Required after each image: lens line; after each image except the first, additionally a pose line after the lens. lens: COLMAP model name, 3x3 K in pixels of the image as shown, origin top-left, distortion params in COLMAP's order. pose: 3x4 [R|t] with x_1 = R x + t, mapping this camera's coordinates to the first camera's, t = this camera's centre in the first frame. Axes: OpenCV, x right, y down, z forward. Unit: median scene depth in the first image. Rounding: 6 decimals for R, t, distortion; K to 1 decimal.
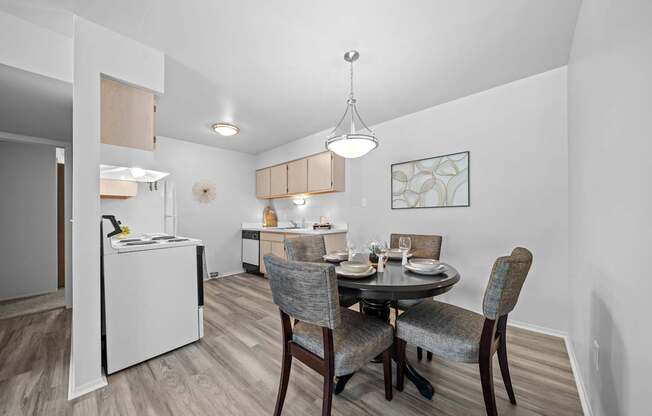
lens RADIAL K [[244.1, 0, 326.0], [0, 244.1, 208.0], [0, 0, 1]] dist [-0.000534, -0.000072]
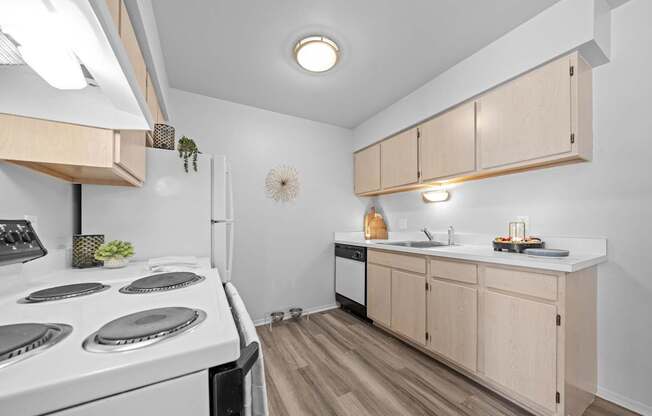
lens RADIAL K [[244.1, 0, 326.0], [0, 244.1, 208.0], [0, 0, 1]] dist [-0.000534, -0.000072]
pose [[0.954743, -0.013050, -0.297147, -0.183197], [0.004300, 0.999538, -0.030080, 0.016690], [0.297402, 0.027441, 0.954358, 0.393694]]
